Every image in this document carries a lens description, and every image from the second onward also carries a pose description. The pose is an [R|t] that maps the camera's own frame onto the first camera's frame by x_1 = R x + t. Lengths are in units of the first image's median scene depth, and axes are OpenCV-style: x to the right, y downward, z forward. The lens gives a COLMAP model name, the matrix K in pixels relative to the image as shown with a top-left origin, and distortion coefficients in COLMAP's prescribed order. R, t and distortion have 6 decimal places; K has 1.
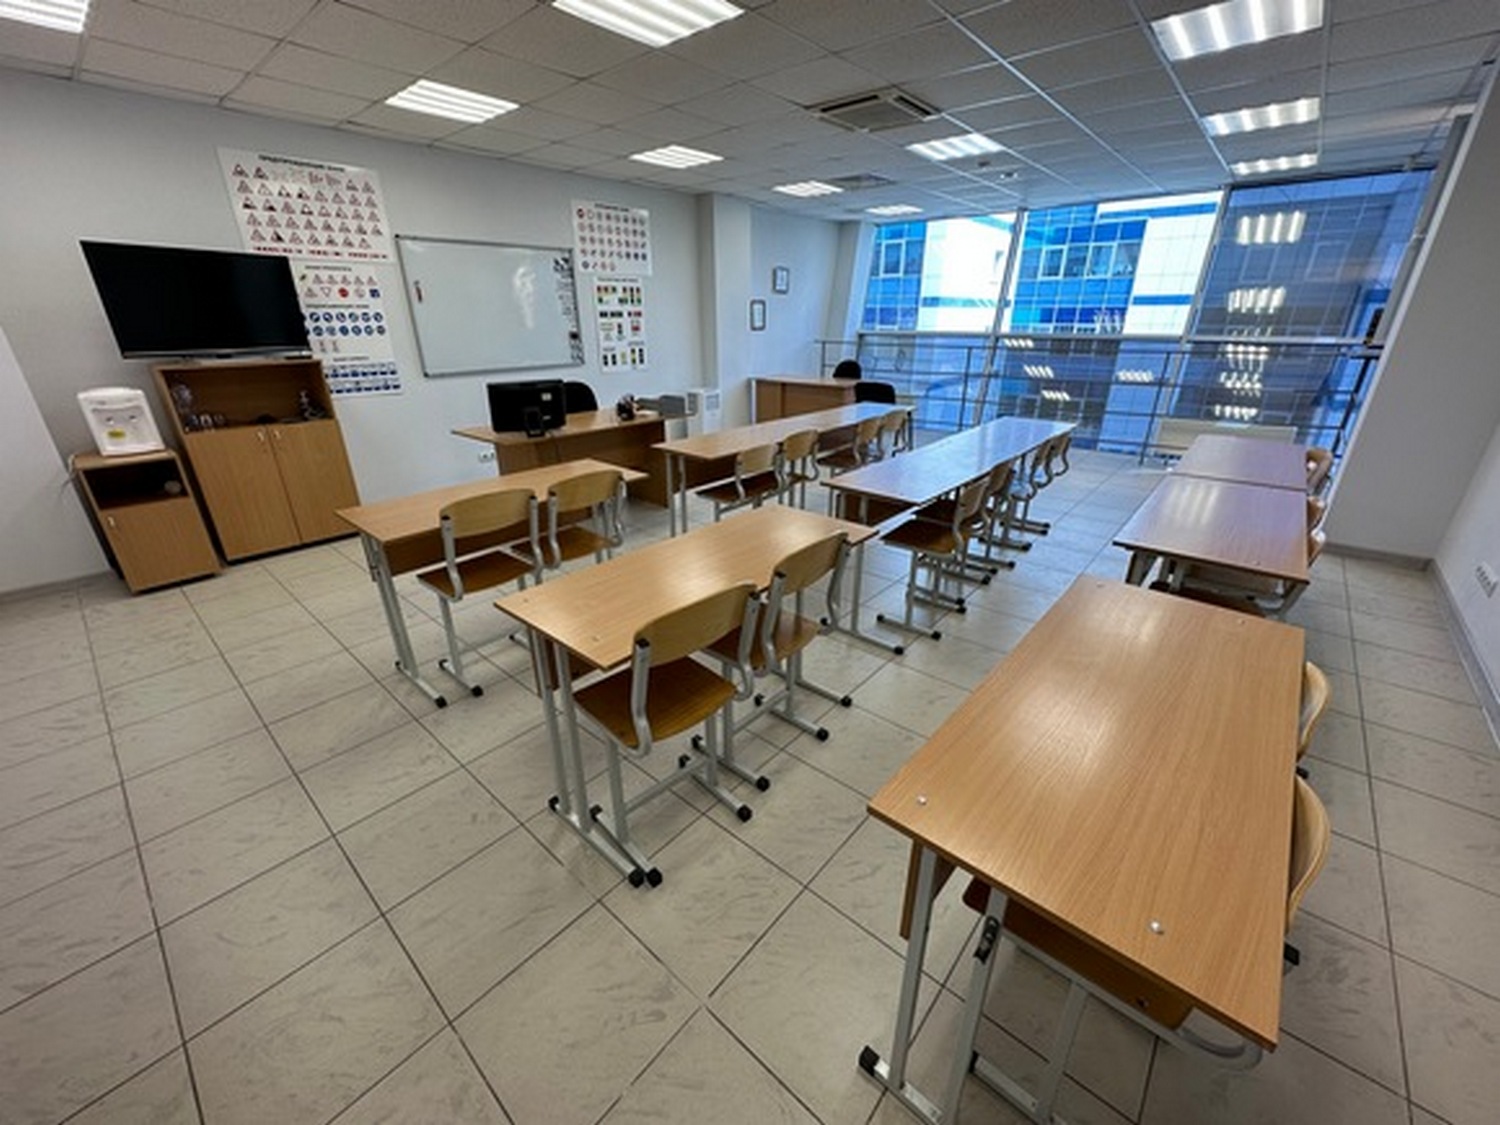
lens RADIAL K [[596.9, 0, 748.8], [0, 596.9, 562.0], [0, 0, 1]] dist [0.000787, 0.000137]
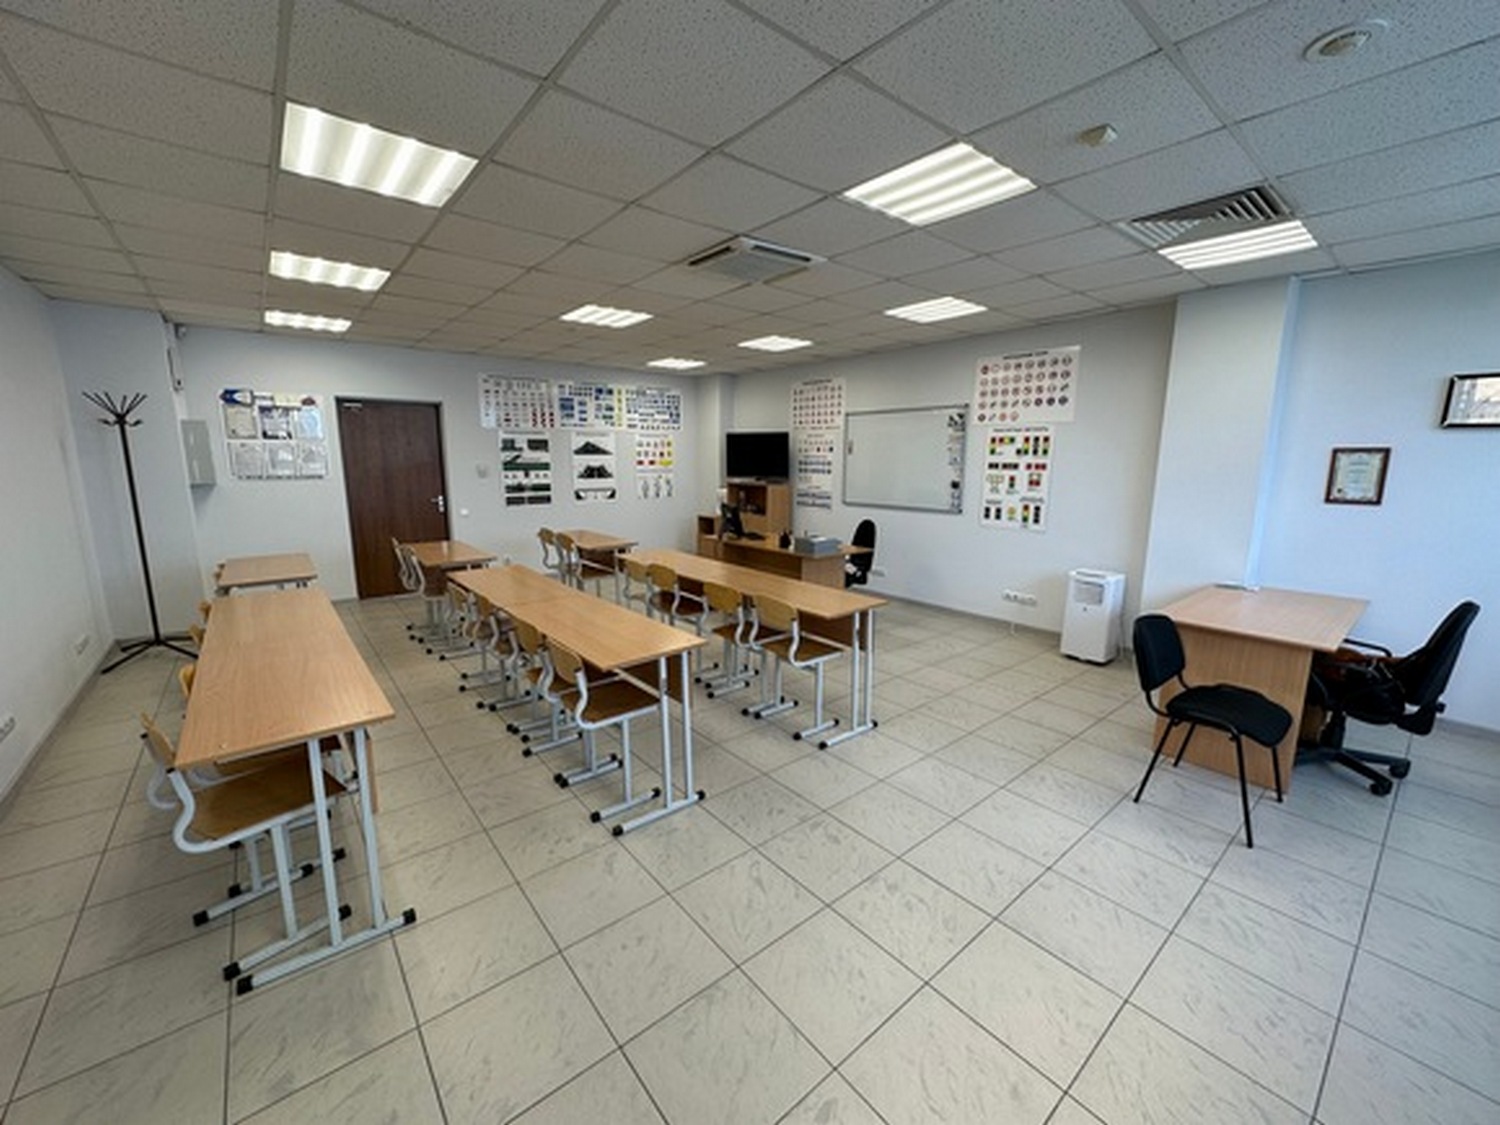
lens RADIAL K [[596.9, 0, 750.3], [0, 596.9, 559.5], [0, 0, 1]] dist [0.000787, 0.000137]
pose [[-0.168011, 0.173725, -0.970357, 0.743537], [-0.383990, 0.895067, 0.226731, -0.354048], [0.907923, 0.410701, -0.083672, 0.804550]]
